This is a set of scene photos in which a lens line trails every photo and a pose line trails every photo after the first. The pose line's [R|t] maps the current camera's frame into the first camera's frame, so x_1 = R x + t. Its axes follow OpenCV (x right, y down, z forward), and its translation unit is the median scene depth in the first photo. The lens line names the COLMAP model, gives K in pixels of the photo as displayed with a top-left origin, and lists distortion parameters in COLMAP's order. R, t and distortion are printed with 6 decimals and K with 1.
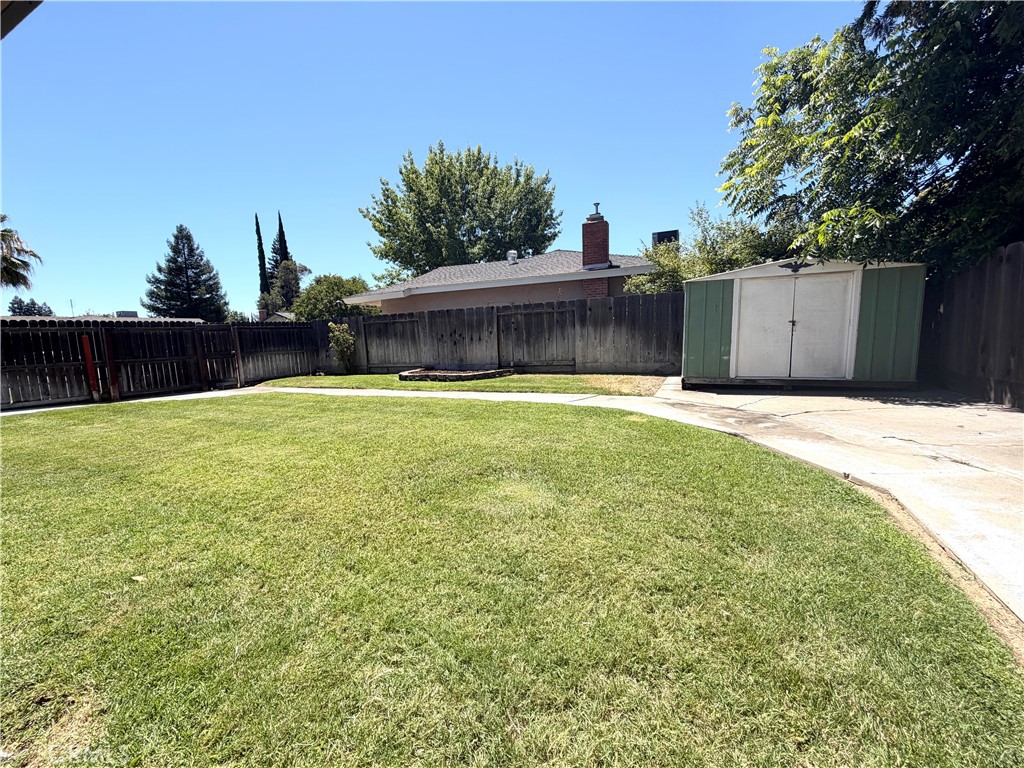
lens RADIAL K [[406.6, 0, 511.3], [0, 406.6, 385.3], [0, 0, 1]] dist [0.000010, 0.000029]
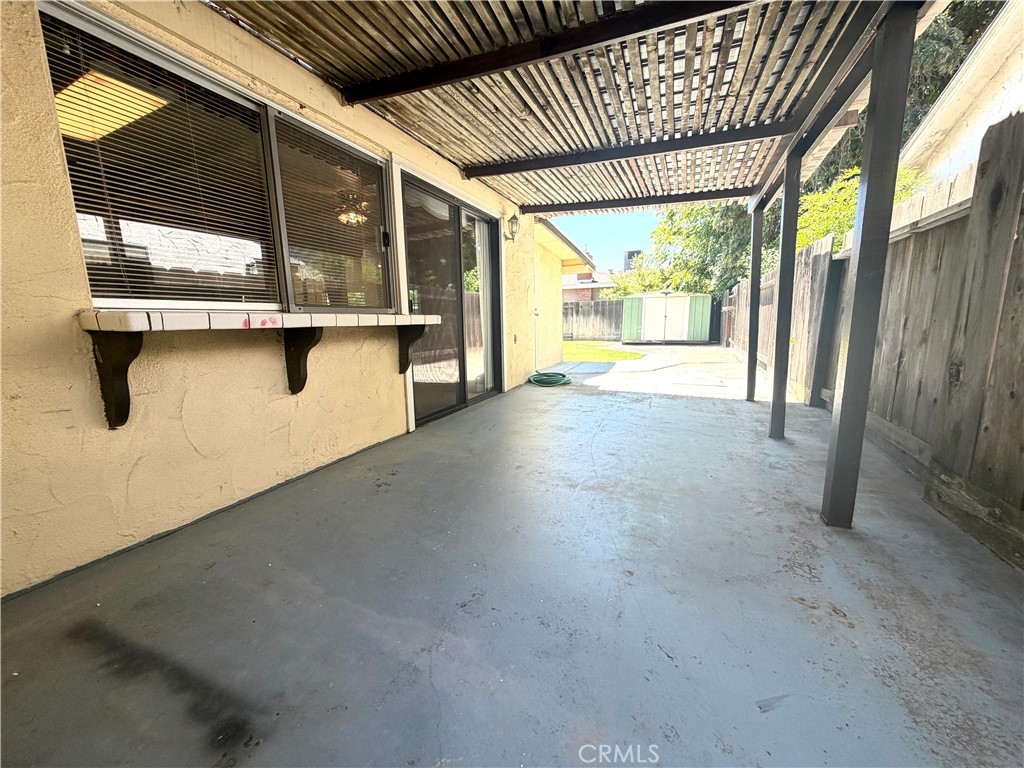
lens RADIAL K [[406.6, 0, 513.3], [0, 406.6, 385.6], [0, 0, 1]] dist [0.000010, 0.000029]
pose [[0.999425, 0.009183, 0.032624, -0.173696], [-0.010453, 0.999186, 0.038963, 0.104653], [-0.032240, -0.039282, 0.998708, -0.857527]]
